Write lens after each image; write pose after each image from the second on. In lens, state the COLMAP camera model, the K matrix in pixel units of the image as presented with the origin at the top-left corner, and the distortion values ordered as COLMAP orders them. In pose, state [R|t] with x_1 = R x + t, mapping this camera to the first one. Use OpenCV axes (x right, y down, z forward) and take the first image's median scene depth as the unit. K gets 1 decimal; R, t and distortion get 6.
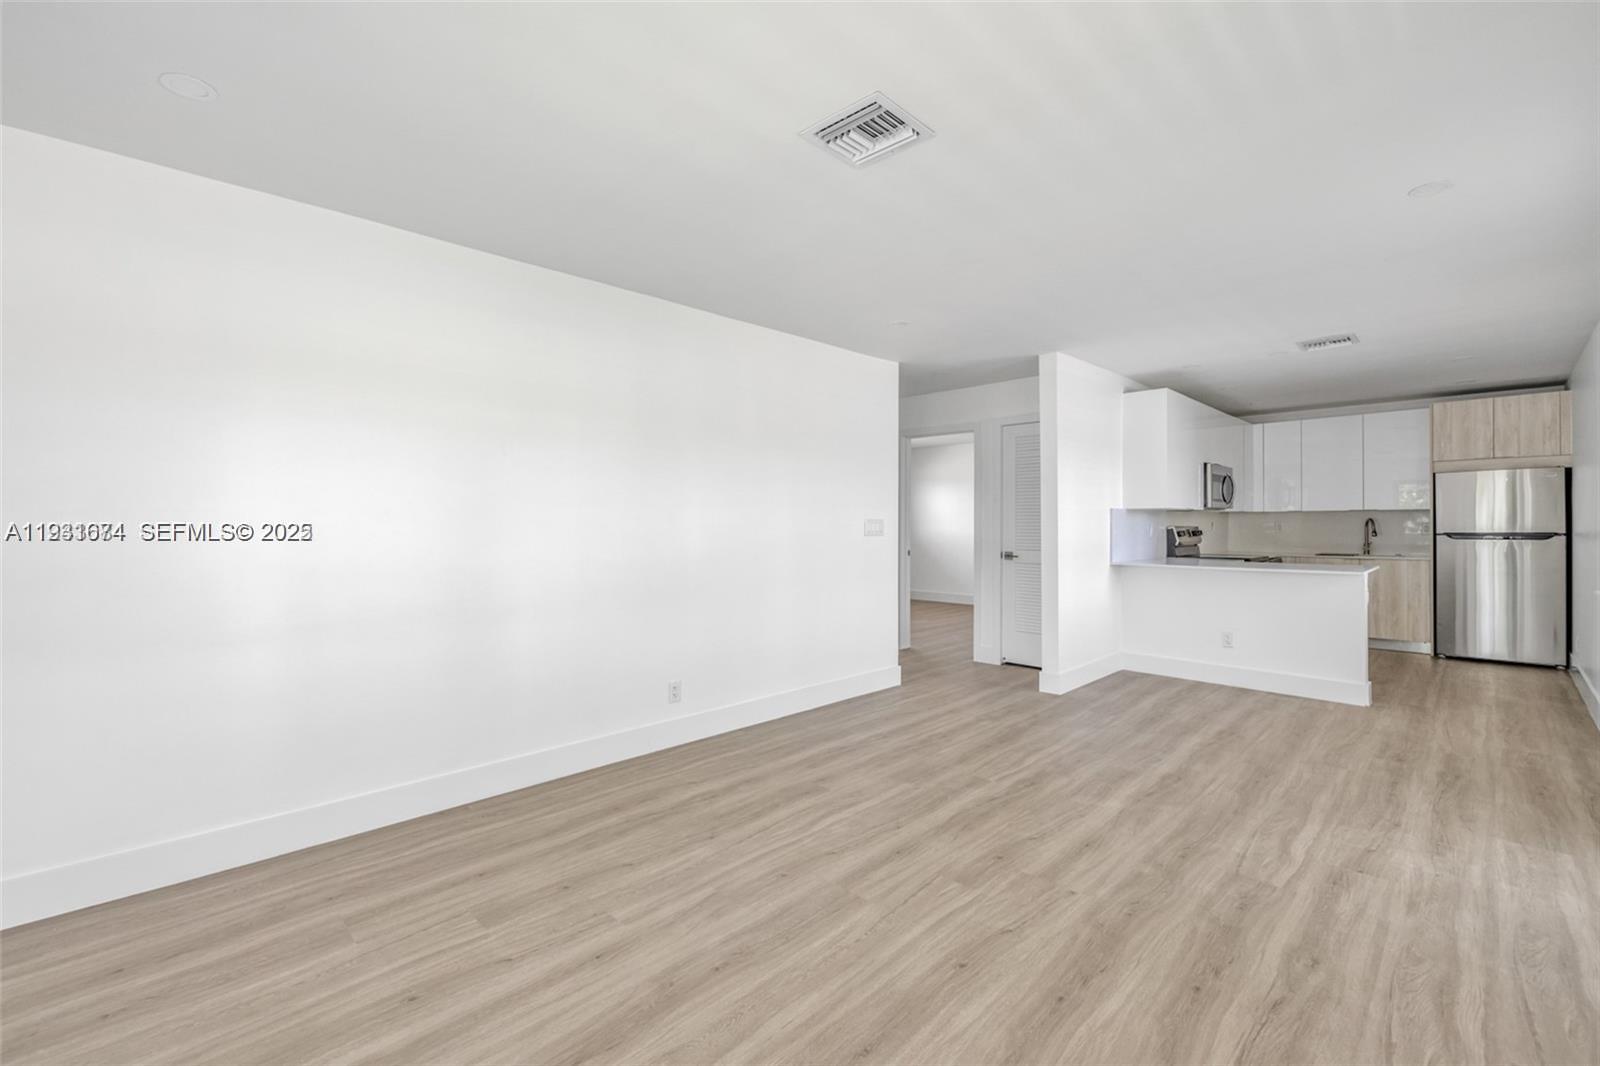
lens RADIAL K [[679.3, 0, 778.7], [0, 679.3, 527.1], [0, 0, 1]] dist [0.004243, -0.000102]
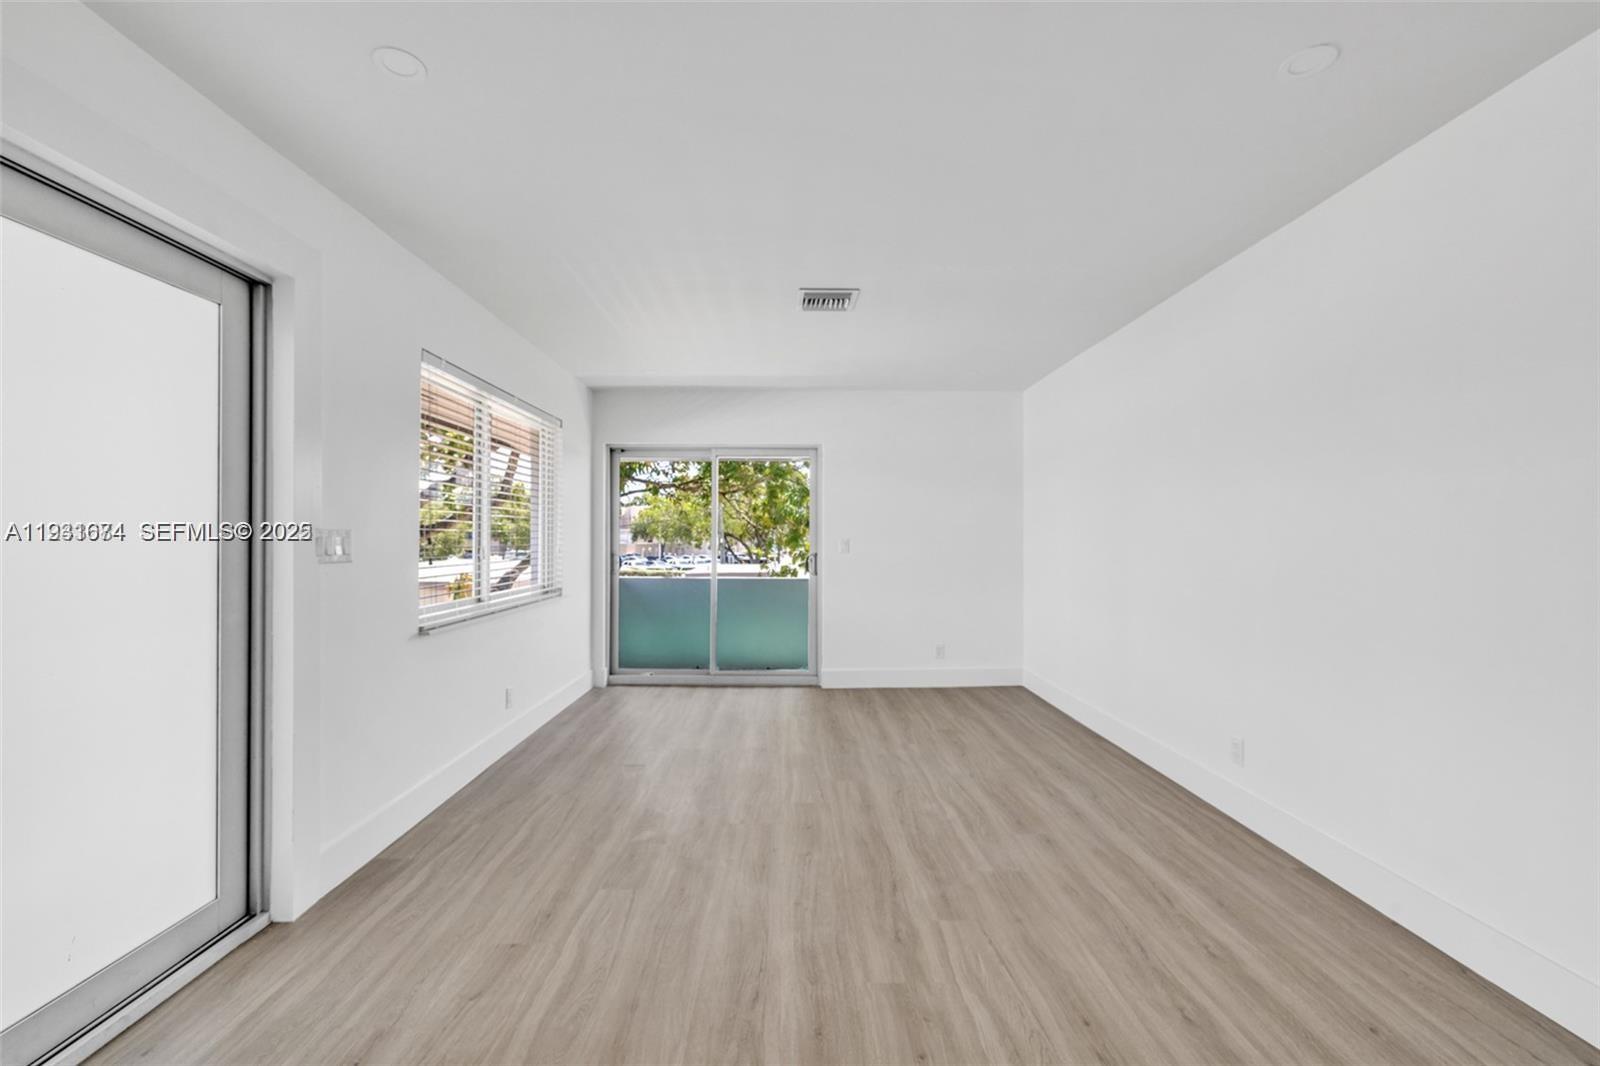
lens RADIAL K [[677.7, 0, 774.6], [0, 677.7, 535.5], [0, 0, 1]] dist [-0.001198, 0.000414]
pose [[-0.706043, 0.000100, -0.708169, 0.582756], [-0.000079, 1.000000, 0.000220, -0.006041], [0.708169, 0.000212, -0.706043, 0.873955]]
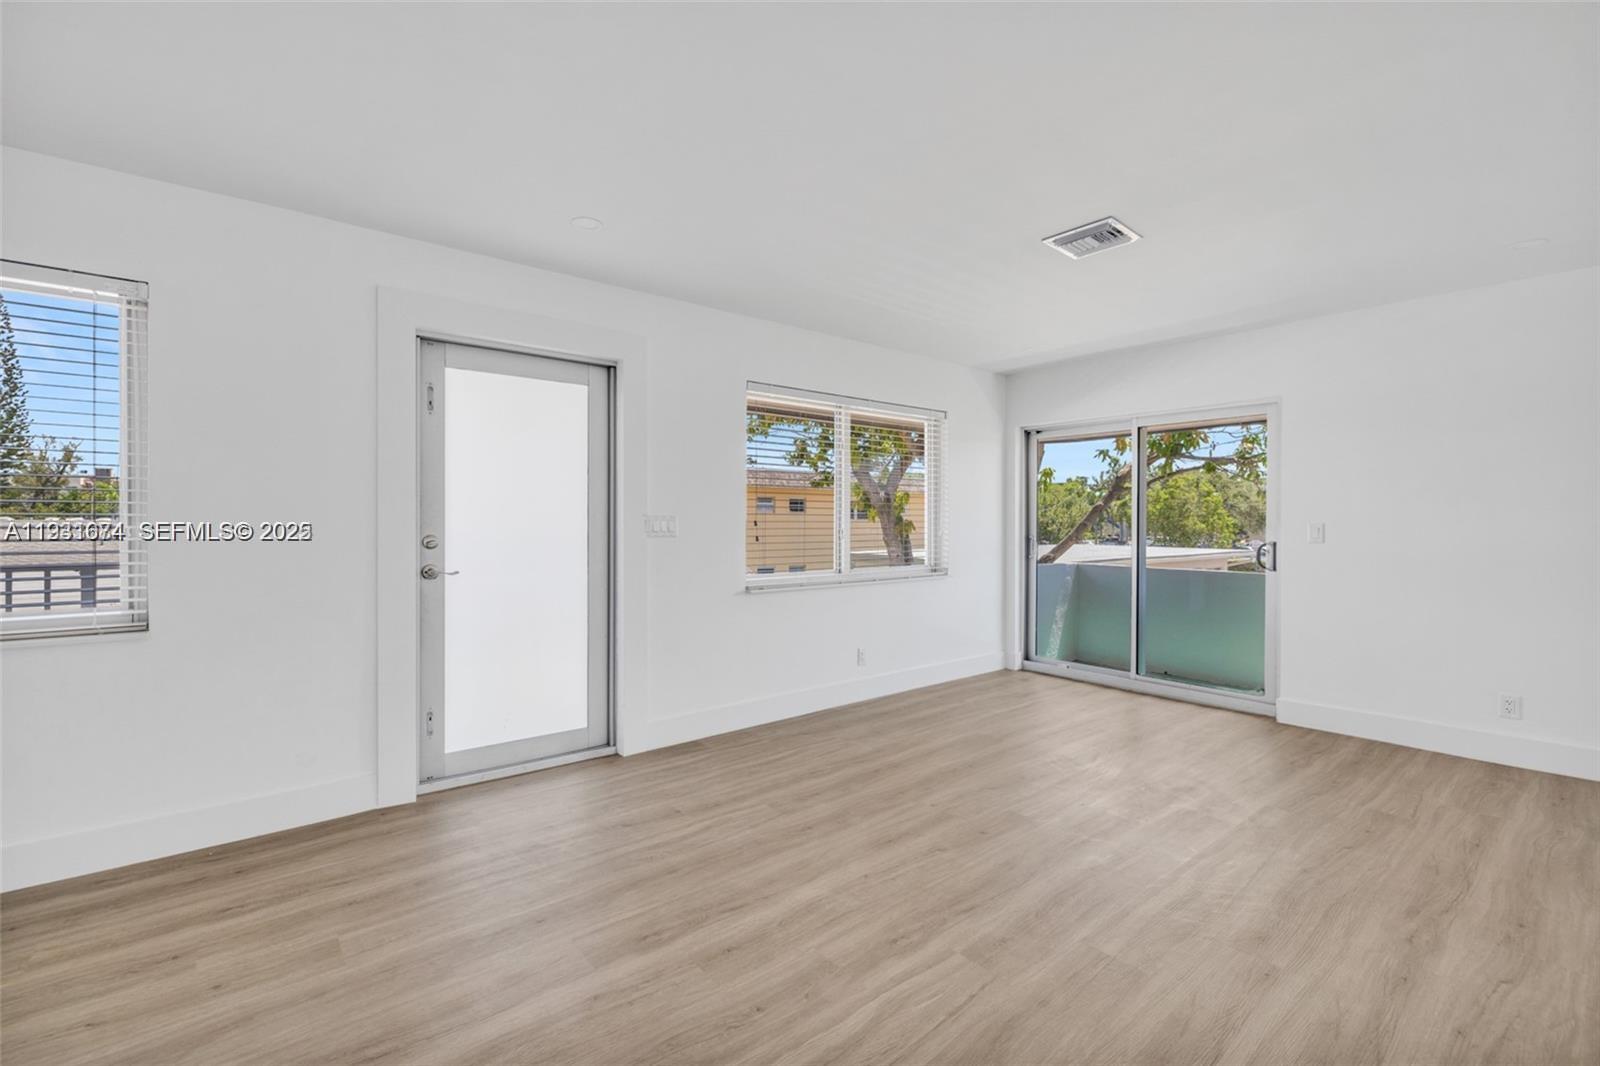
lens RADIAL K [[677.7, 0, 779.7], [0, 677.7, 514.3], [0, 0, 1]] dist [-0.001198, 0.000414]
pose [[-0.994875, 0.002438, 0.101085, 0.262743], [0.001409, 0.999946, -0.010253, -0.002192], [-0.101105, -0.010058, -0.994825, 1.033422]]
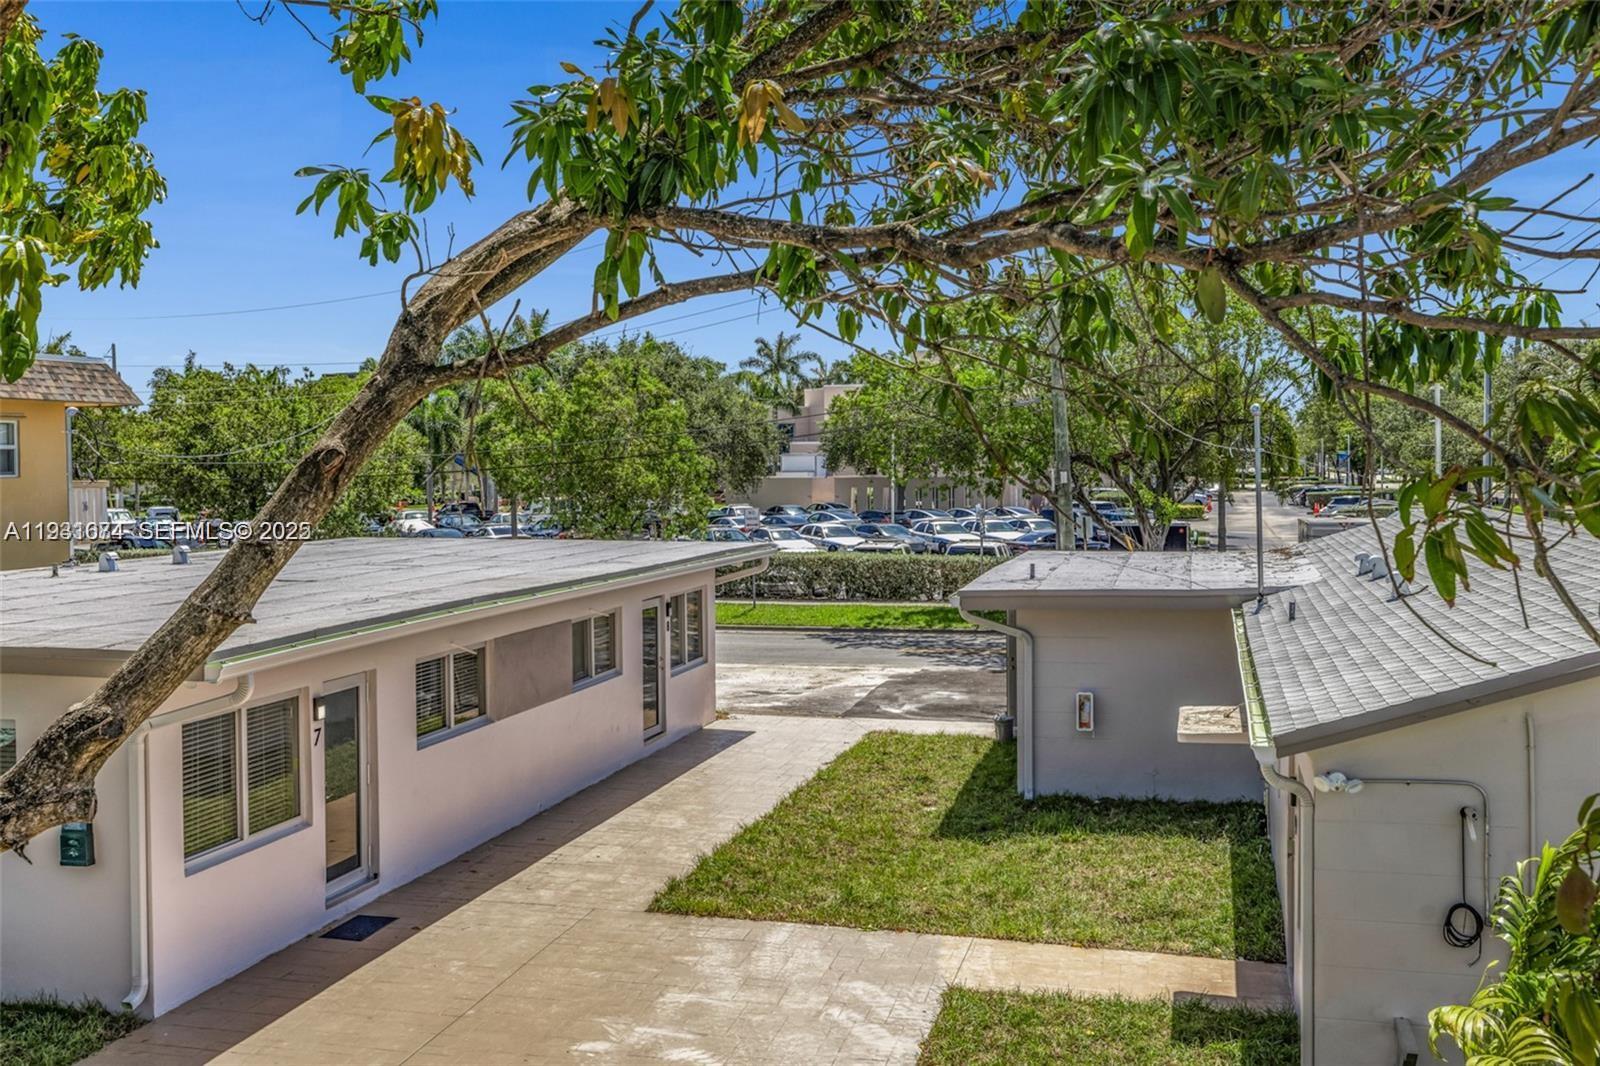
lens RADIAL K [[1621.7, 0, 797.2], [0, 1621.7, 531.2], [0, 0, 1]] dist [-0.003770, 0.000000]
pose [[-0.848583, 0.035861, -0.527846, -0.263677], [0.012936, 0.998808, 0.047061, -0.047159], [0.528905, 0.033107, -0.848035, -0.229194]]
